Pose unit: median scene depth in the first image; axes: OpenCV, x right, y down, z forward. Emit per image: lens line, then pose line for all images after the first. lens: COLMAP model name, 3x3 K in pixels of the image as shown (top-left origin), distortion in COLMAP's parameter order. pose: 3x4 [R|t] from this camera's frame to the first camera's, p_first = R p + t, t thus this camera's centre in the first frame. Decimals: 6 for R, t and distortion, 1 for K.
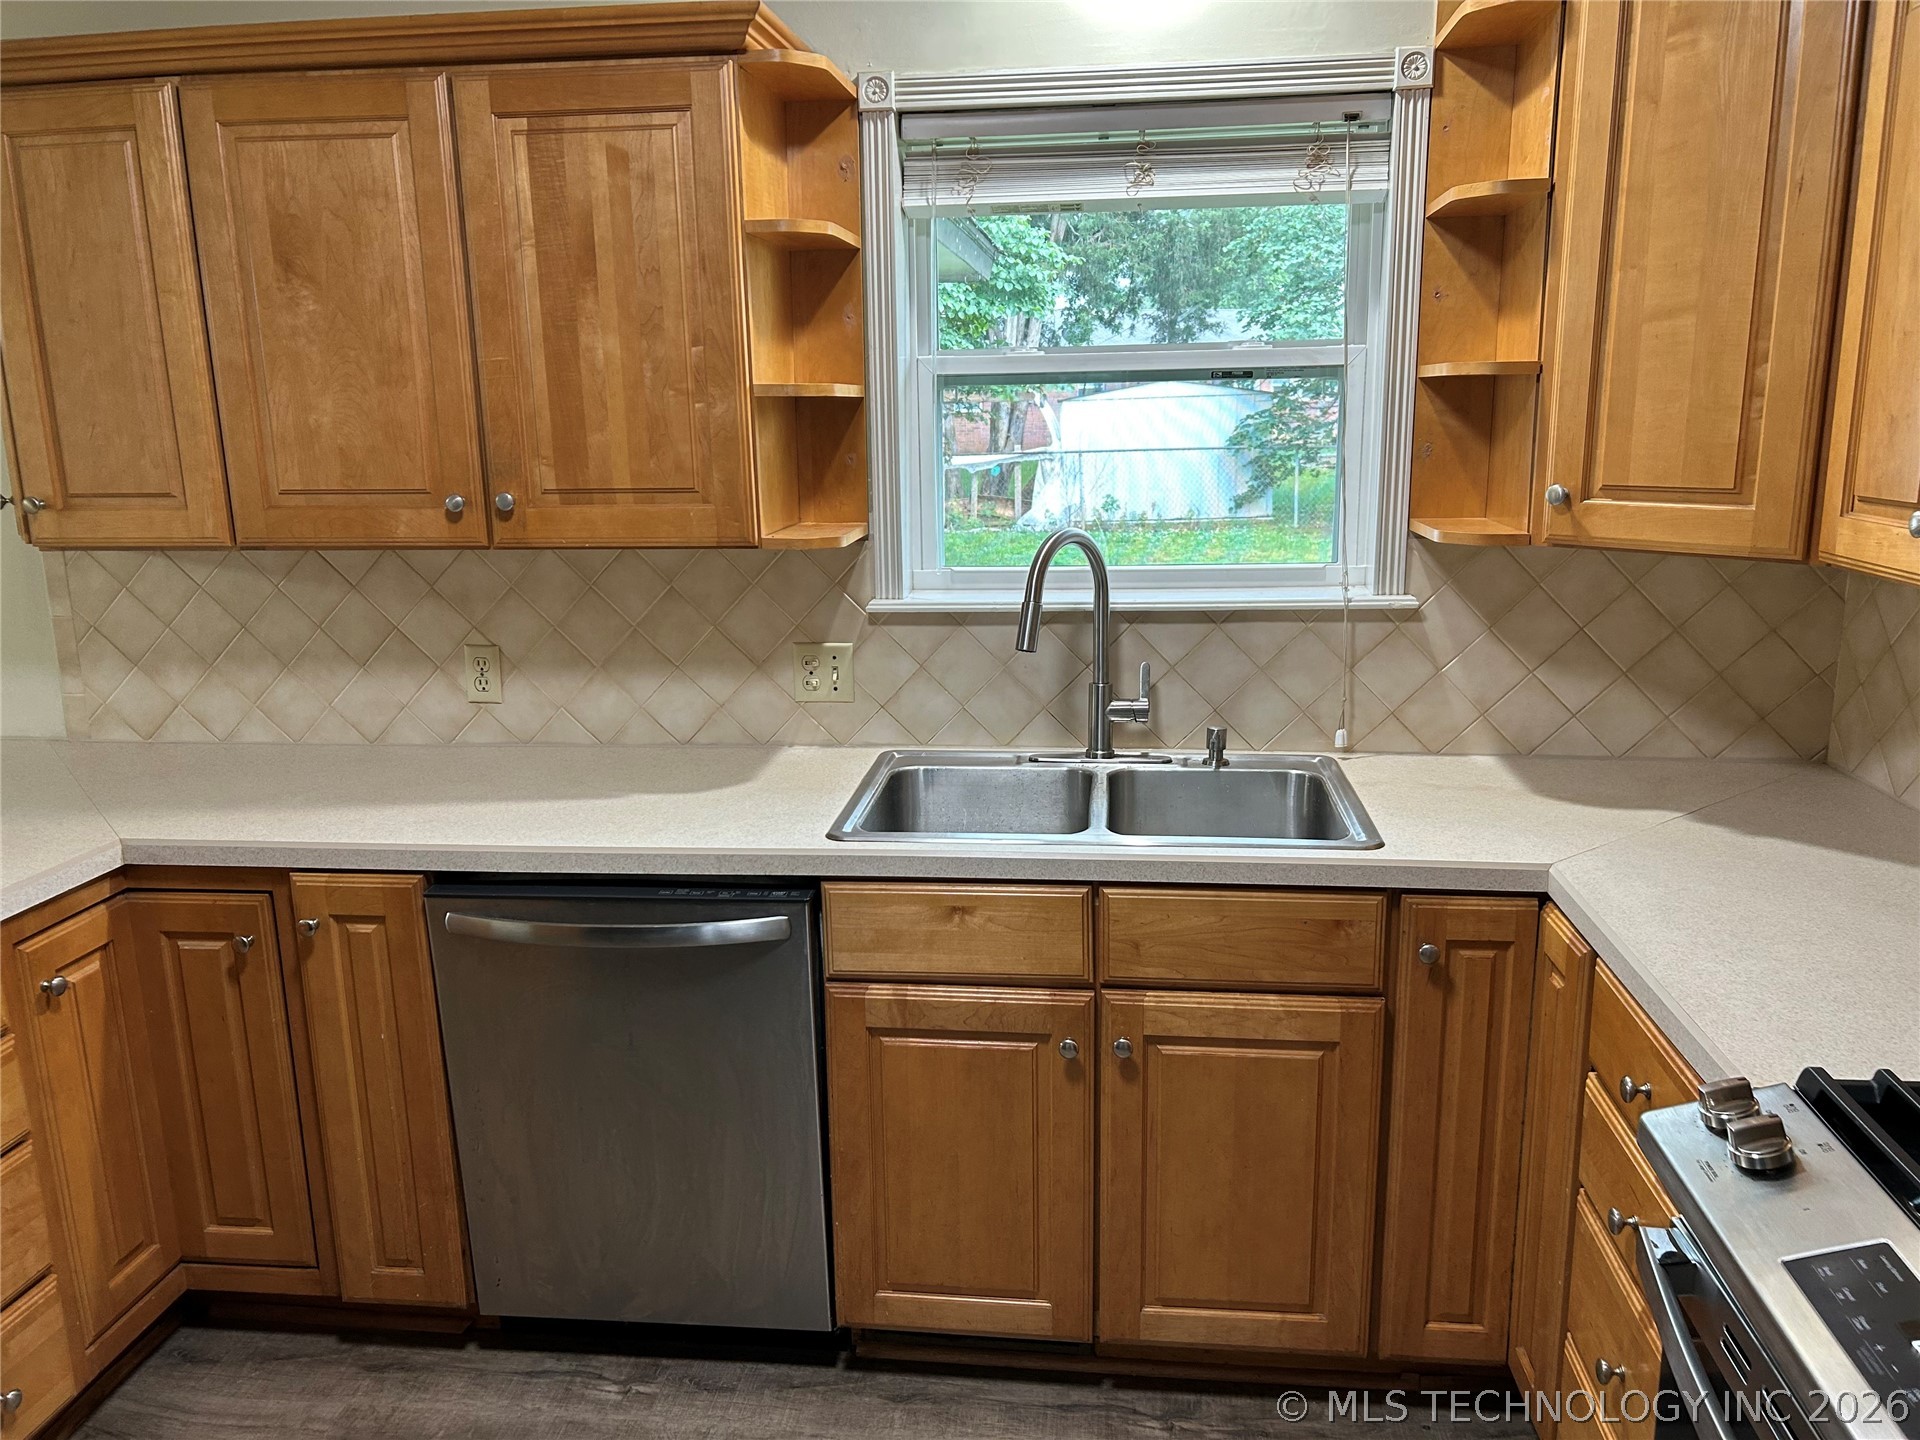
lens RADIAL K [[1443.1, 0, 942.9], [0, 1443.1, 714.0], [0, 0, 1]] dist [0.052732, -0.061997]
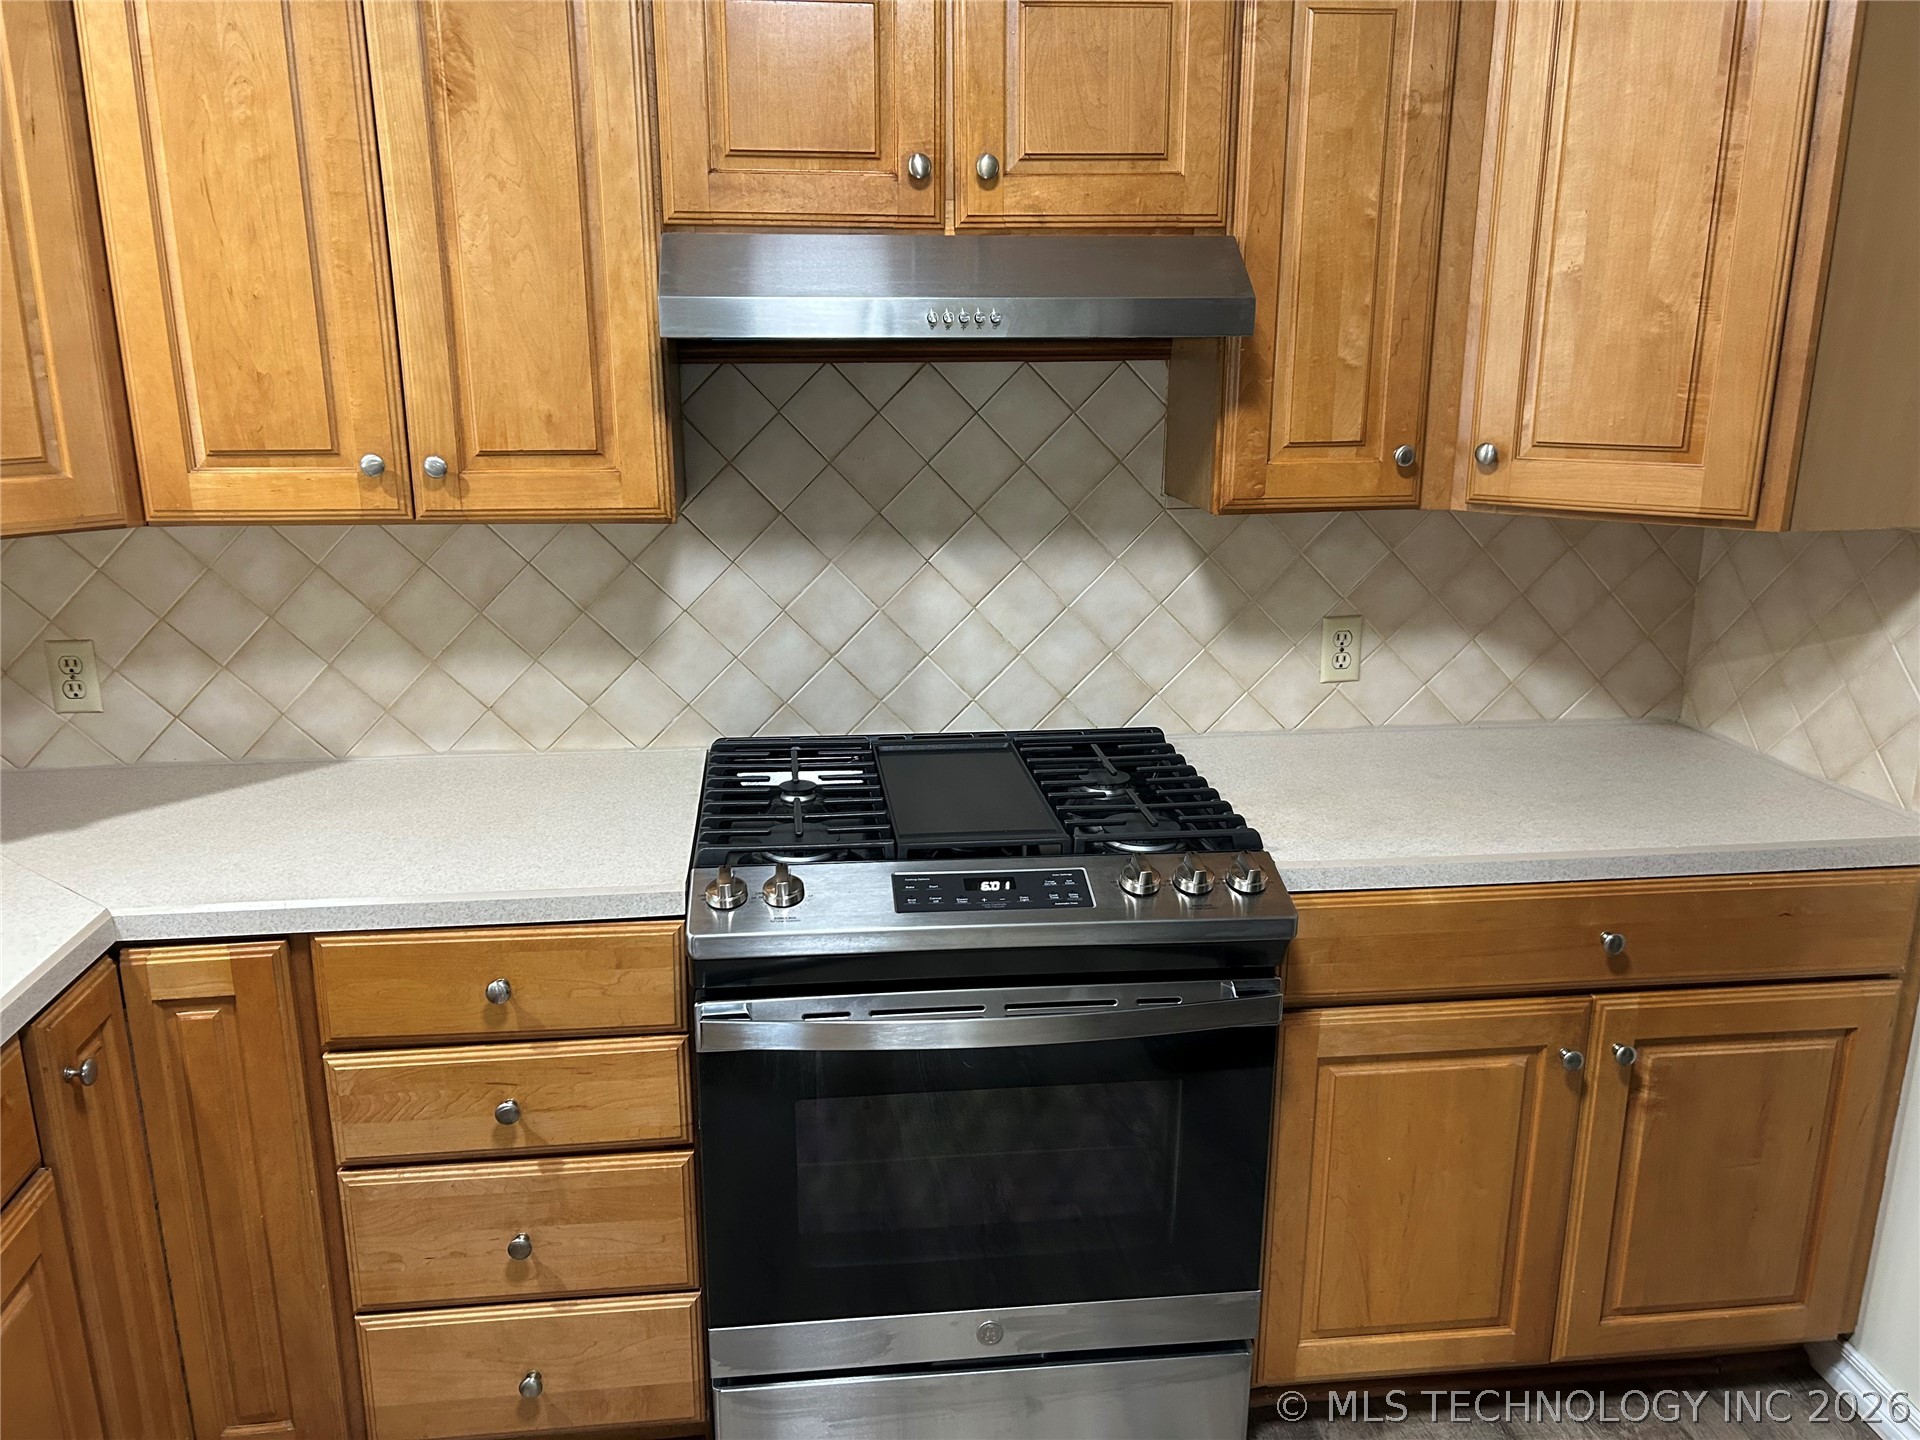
lens RADIAL K [[1443.1, 0, 946.2], [0, 1443.1, 734.7], [0, 0, 1]] dist [0.052732, -0.061997]
pose [[-0.229435, -0.243126, 0.942470, -0.356583], [0.212232, 0.932504, 0.292221, -0.102768], [-0.949904, 0.267068, -0.162350, 0.484415]]
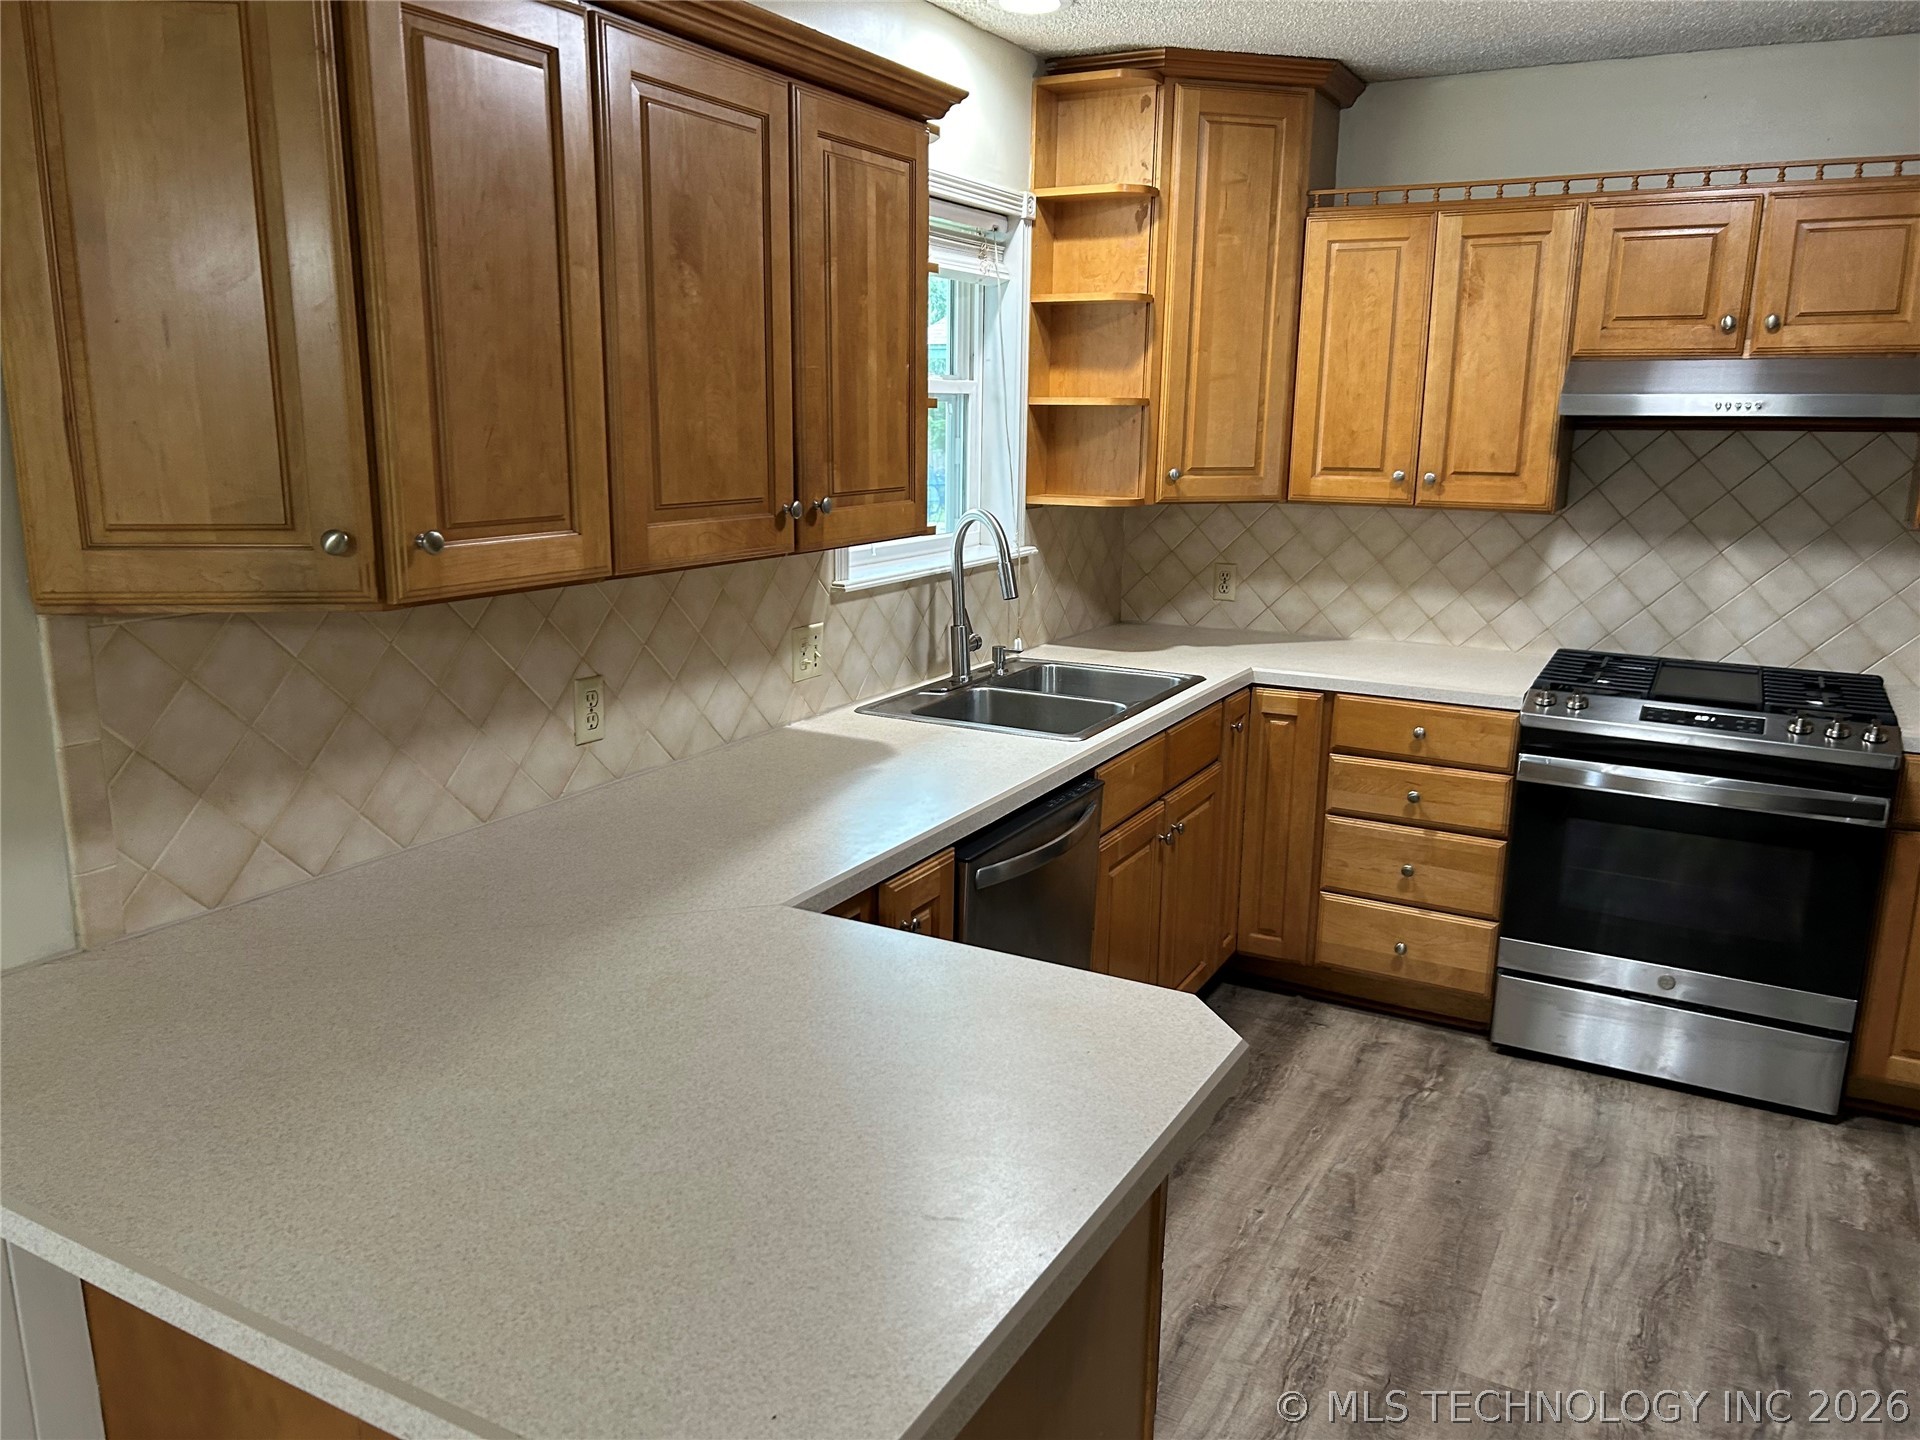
lens RADIAL K [[1443.1, 0, 954.7], [0, 1443.1, 731.3], [0, 0, 1]] dist [0.052732, -0.061997]
pose [[0.372371, -0.182527, 0.909958, -1.088734], [0.181310, 0.975885, 0.121555, -0.085724], [-0.910201, 0.119721, 0.396485, 0.461487]]
